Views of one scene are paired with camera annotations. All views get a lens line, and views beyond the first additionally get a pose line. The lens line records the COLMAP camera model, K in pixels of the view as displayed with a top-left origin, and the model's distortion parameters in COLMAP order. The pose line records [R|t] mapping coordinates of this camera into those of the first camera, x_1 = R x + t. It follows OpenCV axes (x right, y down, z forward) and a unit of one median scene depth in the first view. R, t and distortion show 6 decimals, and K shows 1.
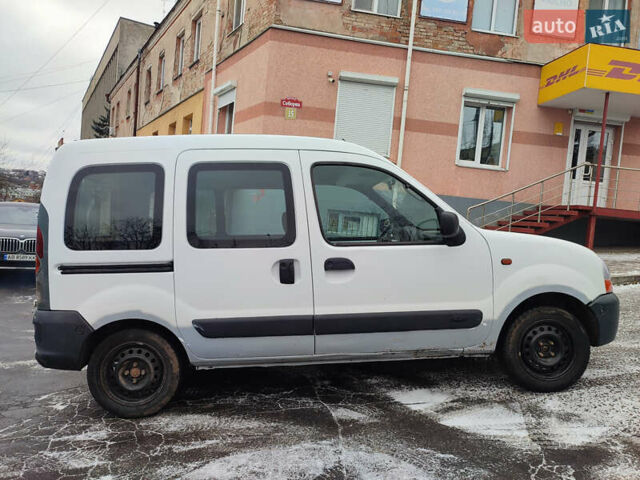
lens RADIAL K [[463.7, 0, 320.0], [0, 463.7, 240.0], [0, 0, 1]] dist [0.024092, -0.003538]
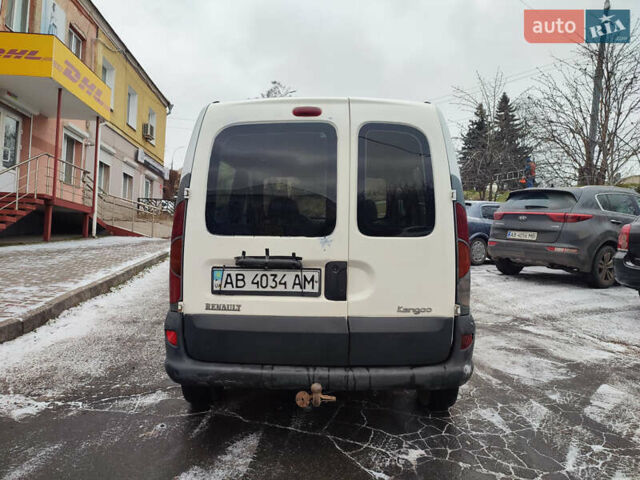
lens RADIAL K [[463.7, 0, 320.0], [0, 463.7, 240.0], [0, 0, 1]] dist [0.024092, -0.003538]
pose [[0.077160, -0.037620, 0.996309, -0.396946], [0.016494, 0.999199, 0.036452, -0.003168], [-0.996882, 0.013620, 0.077719, 0.335101]]
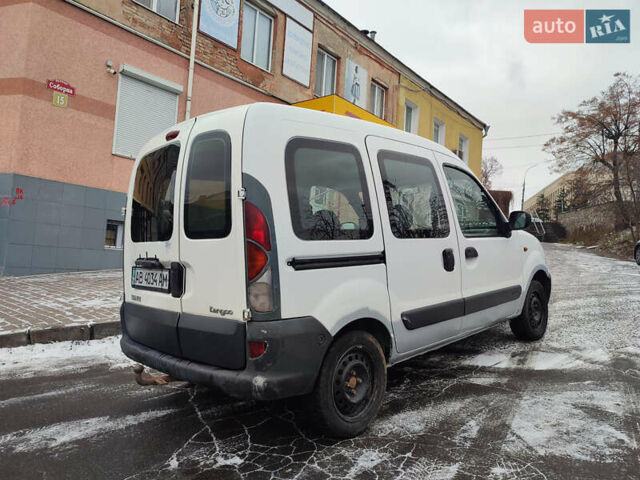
lens RADIAL K [[463.7, 0, 320.0], [0, 463.7, 240.0], [0, 0, 1]] dist [0.024092, -0.003538]
pose [[0.738069, -0.000131, 0.674725, -0.289898], [0.031278, 0.998932, -0.034021, 0.013817], [-0.674000, 0.046214, 0.737285, 0.111771]]
